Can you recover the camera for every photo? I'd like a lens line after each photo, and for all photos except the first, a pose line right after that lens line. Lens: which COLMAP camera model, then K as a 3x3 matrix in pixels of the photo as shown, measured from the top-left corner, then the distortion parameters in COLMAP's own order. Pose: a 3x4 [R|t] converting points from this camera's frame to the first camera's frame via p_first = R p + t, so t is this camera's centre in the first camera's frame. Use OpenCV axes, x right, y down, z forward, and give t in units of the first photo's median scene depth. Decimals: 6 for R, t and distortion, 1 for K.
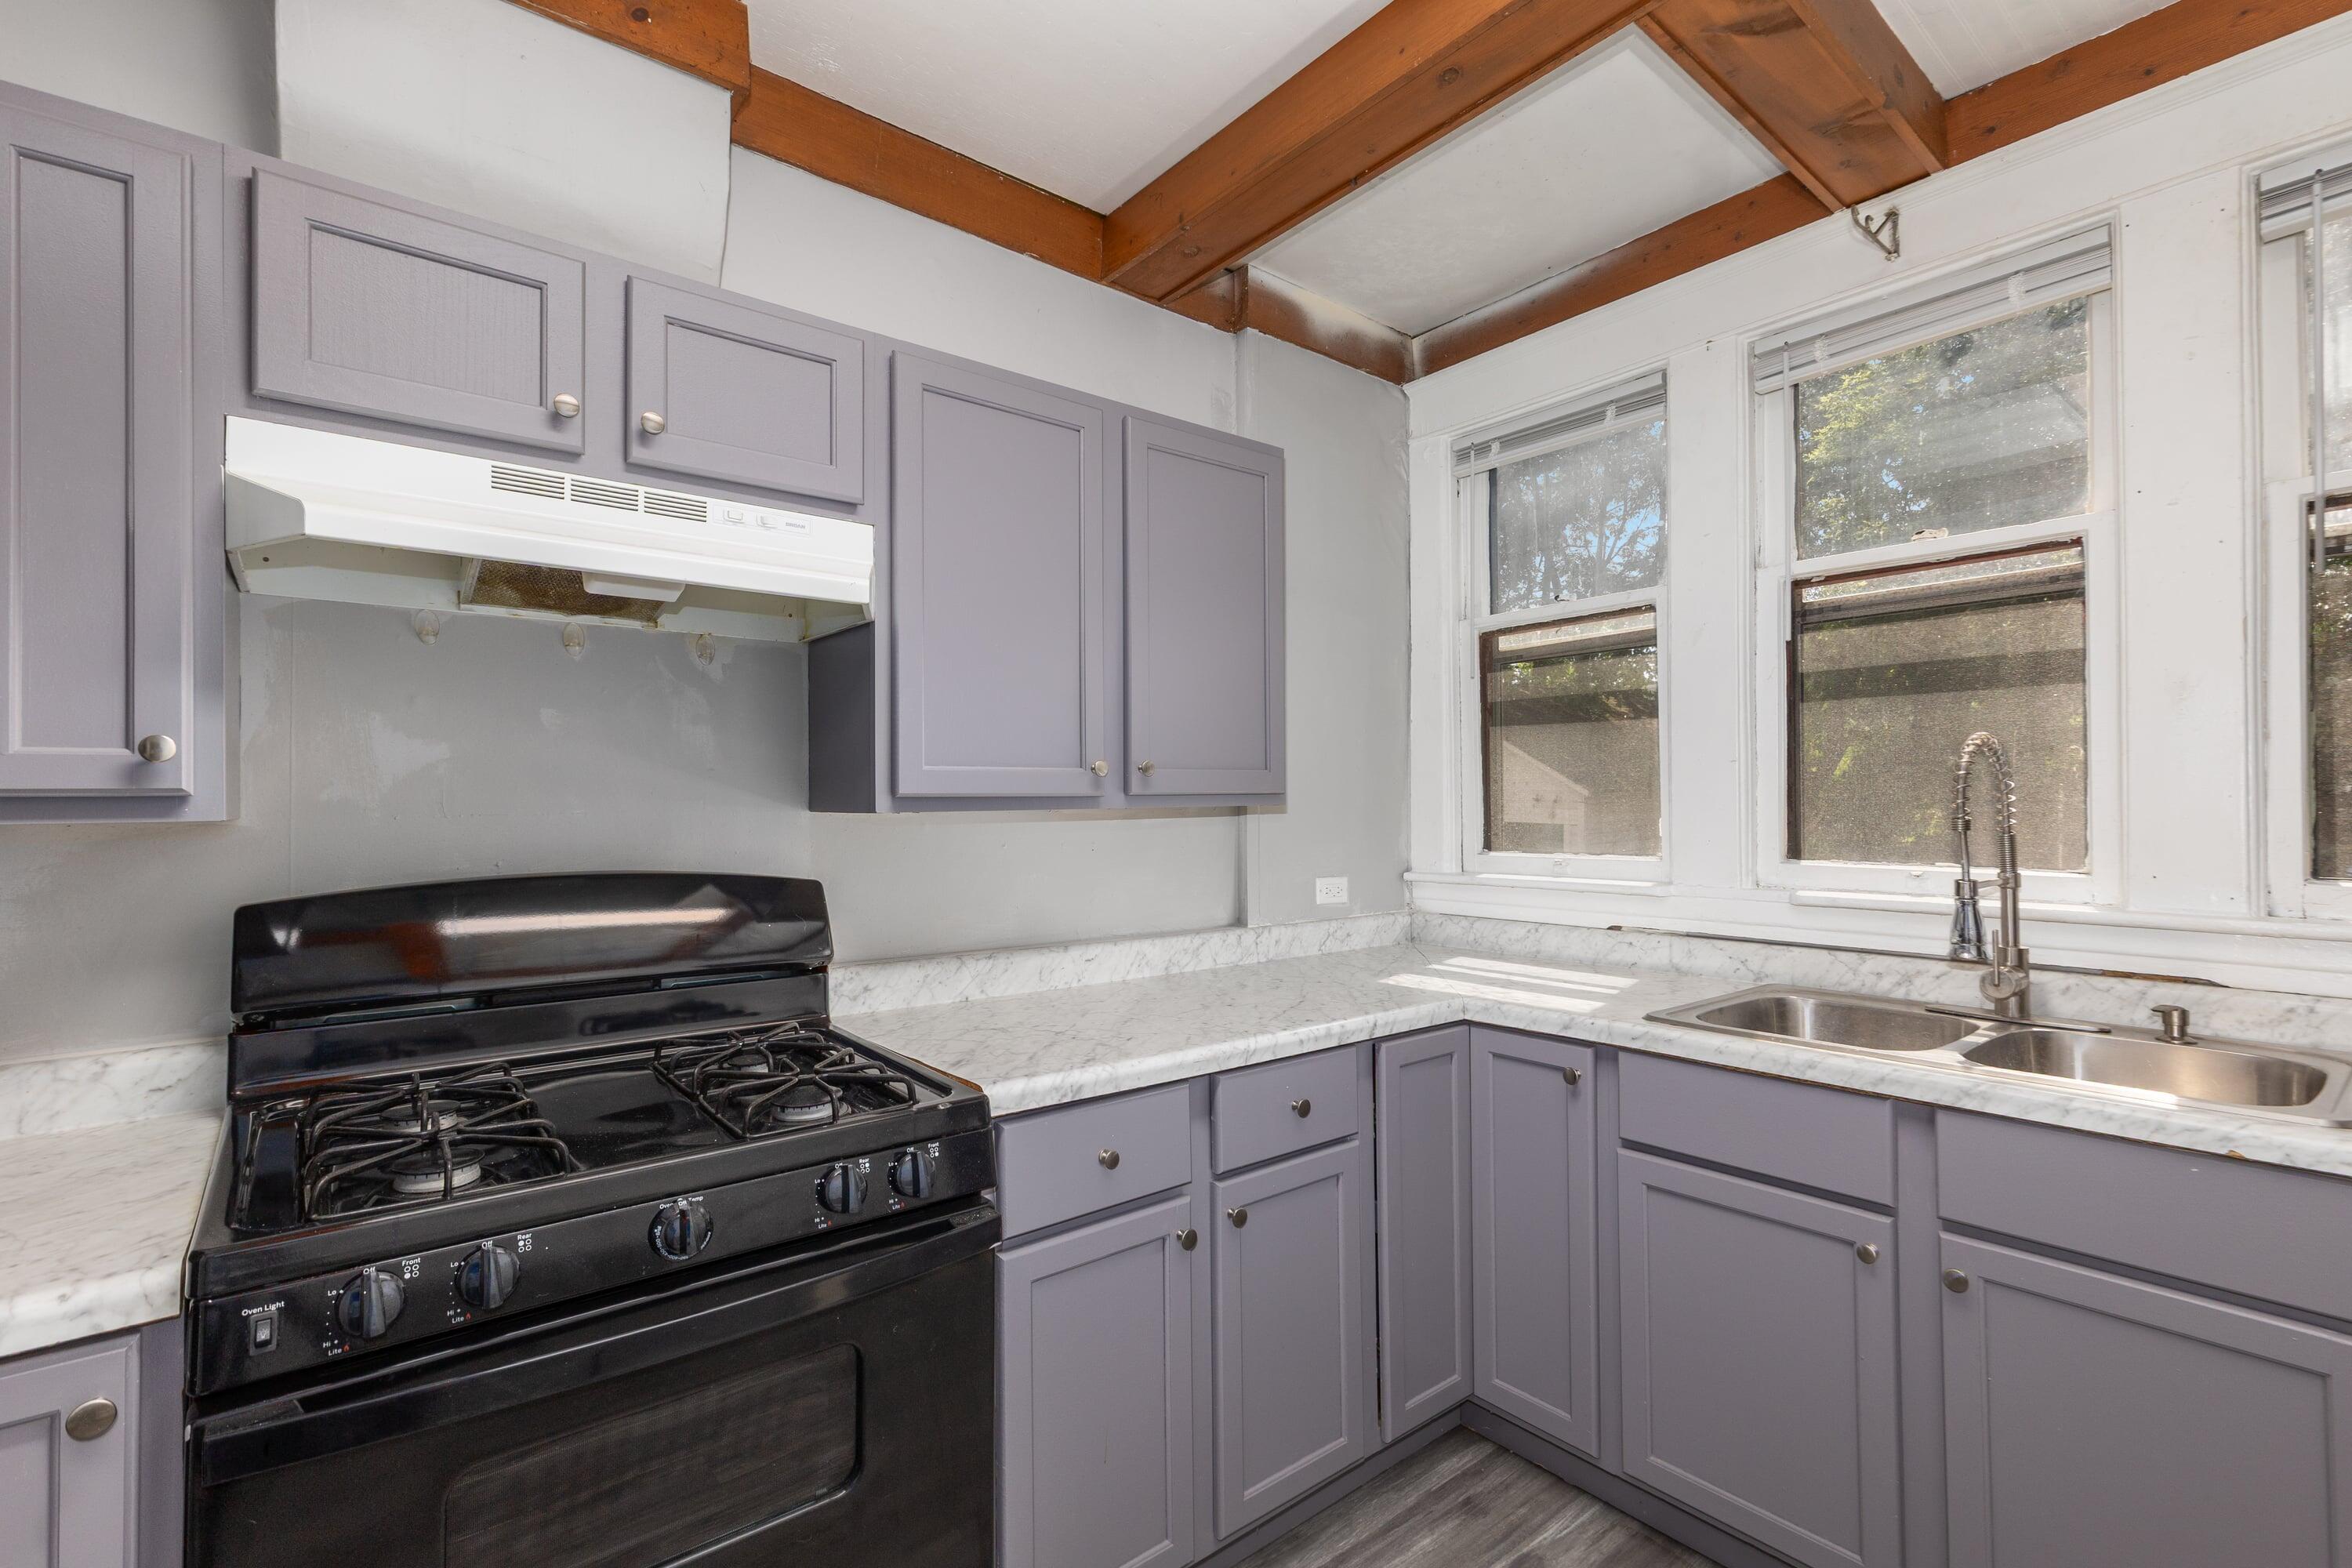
lens RADIAL K [[1057.7, 0, 1195.8], [0, 1057.7, 820.4], [0, 0, 1]] dist [0.002245, 0.000424]
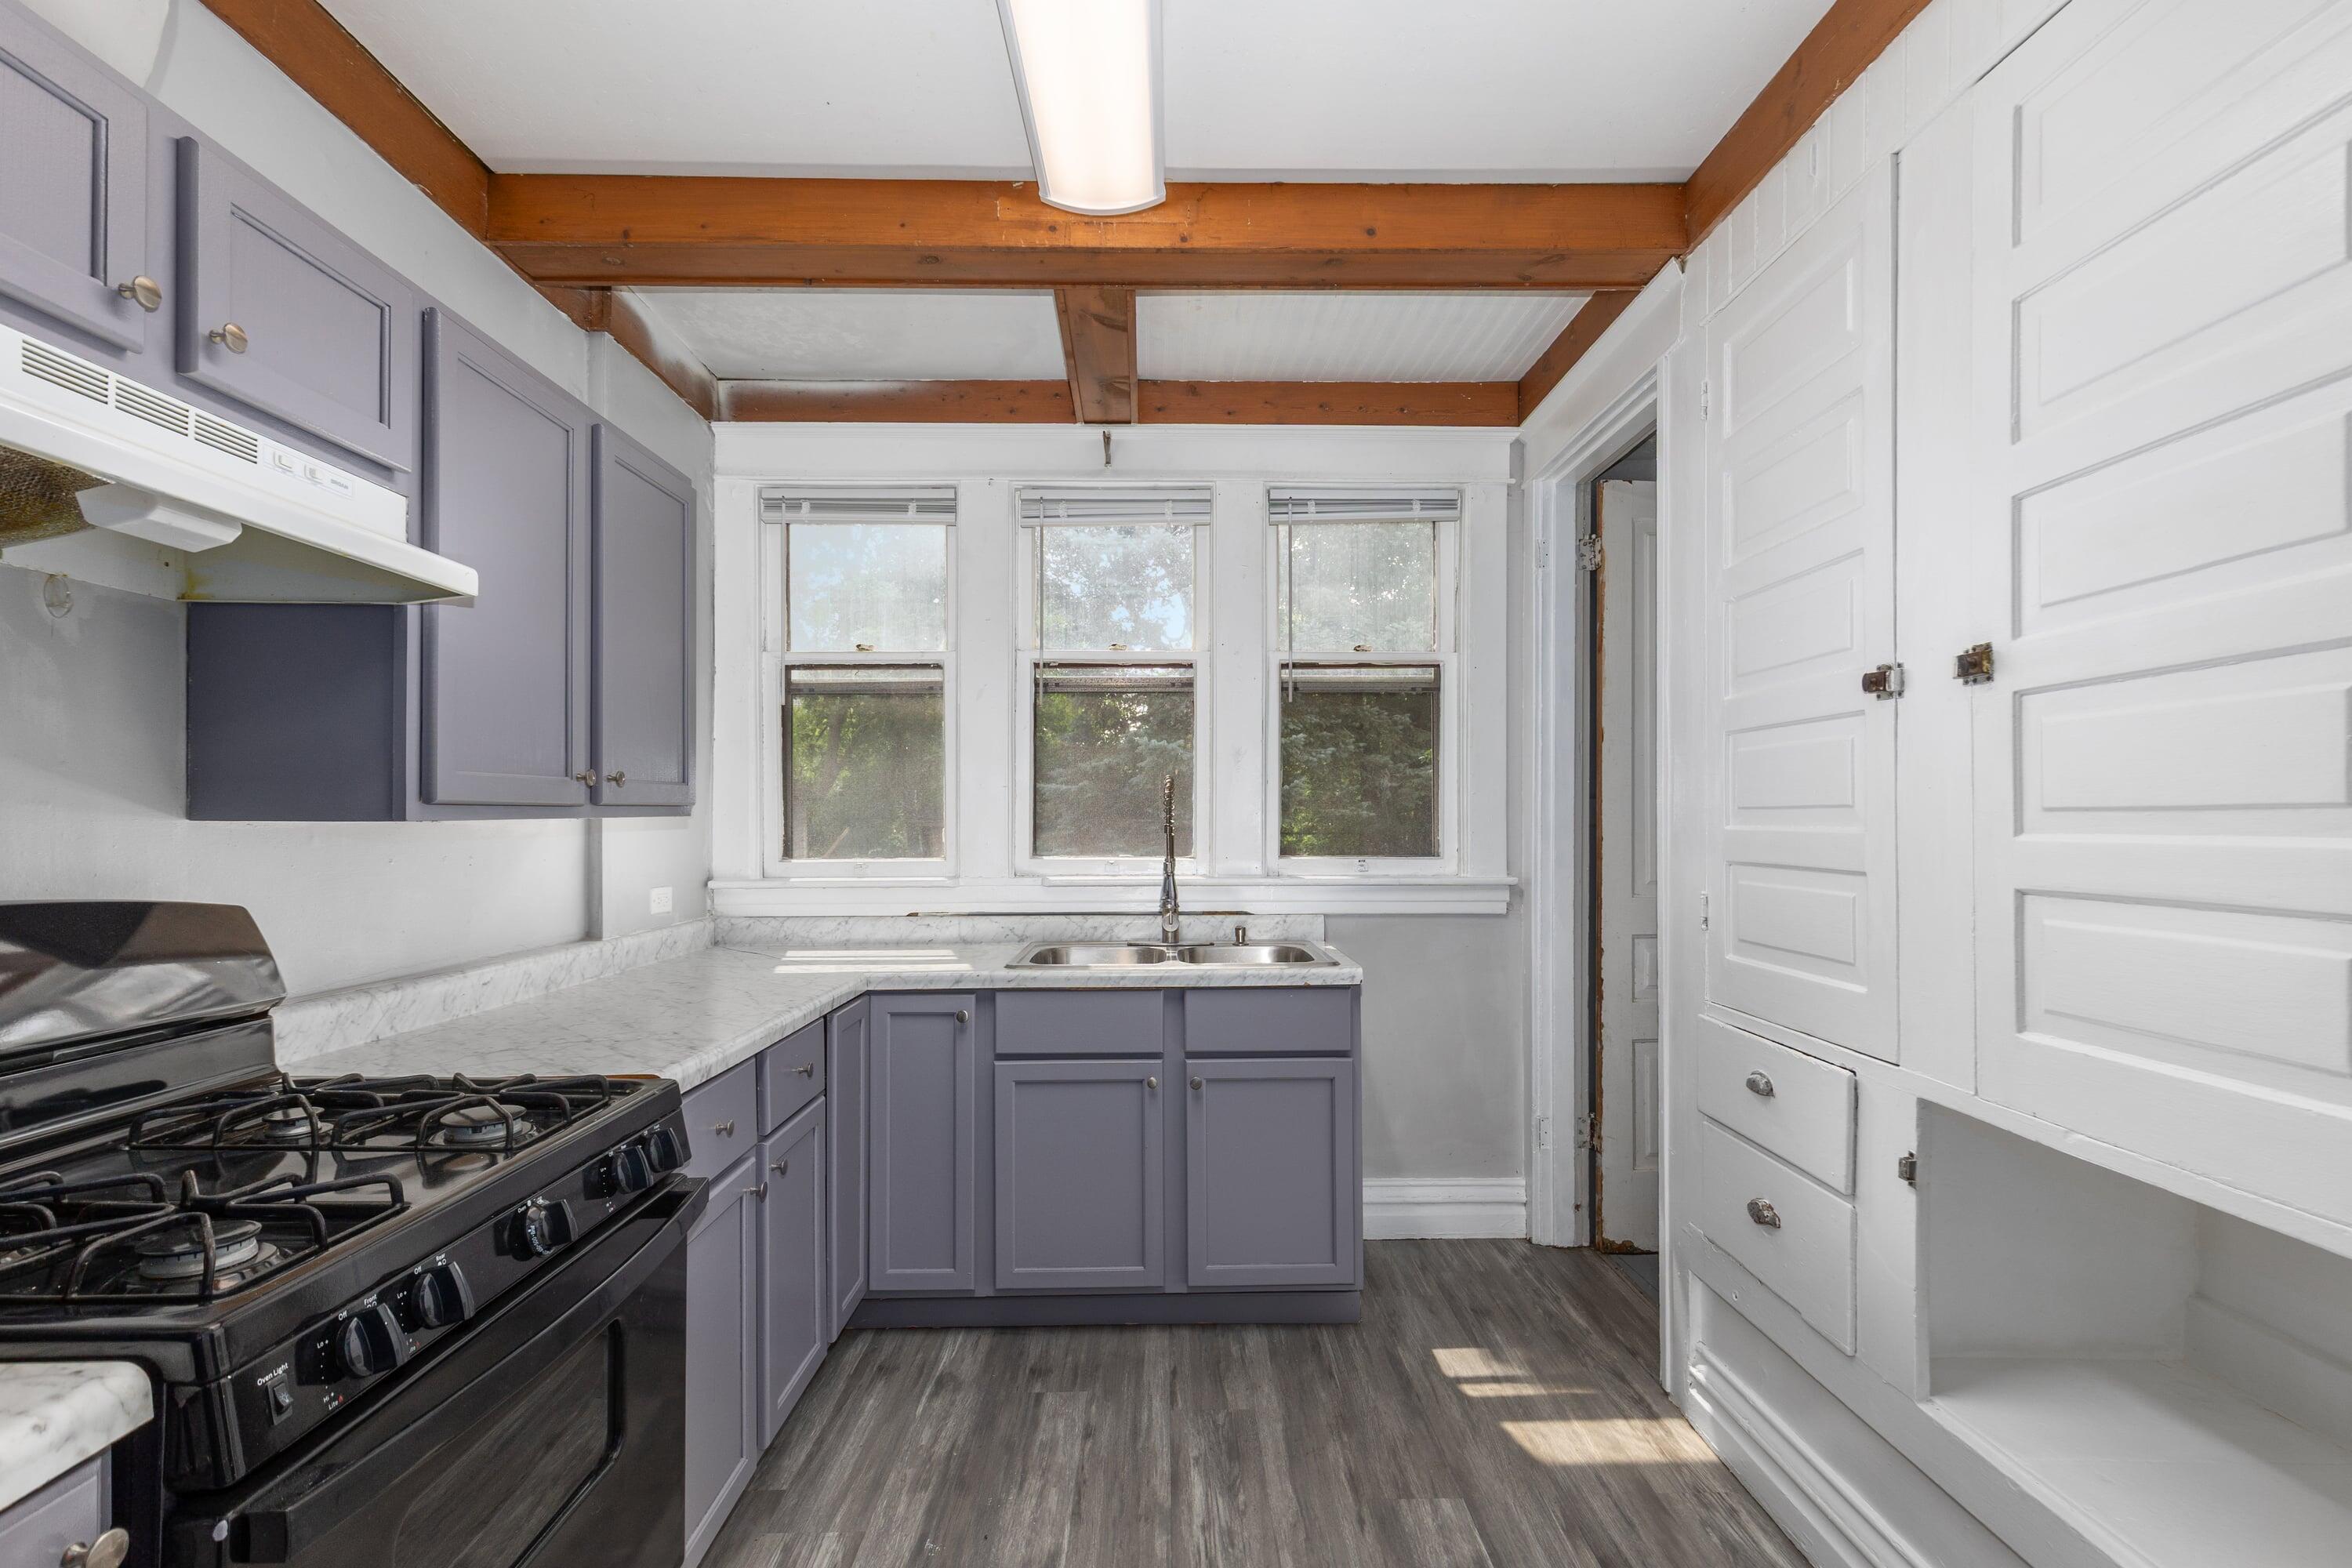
lens RADIAL K [[1057.1, 0, 1195.9], [0, 1057.1, 880.8], [0, 0, 1]] dist [0.003835, 0.000125]
pose [[0.613097, -0.042204, 0.788879, -0.500991], [0.010516, 0.998920, 0.045268, 0.008569], [-0.789937, -0.019458, 0.612879, -0.063990]]
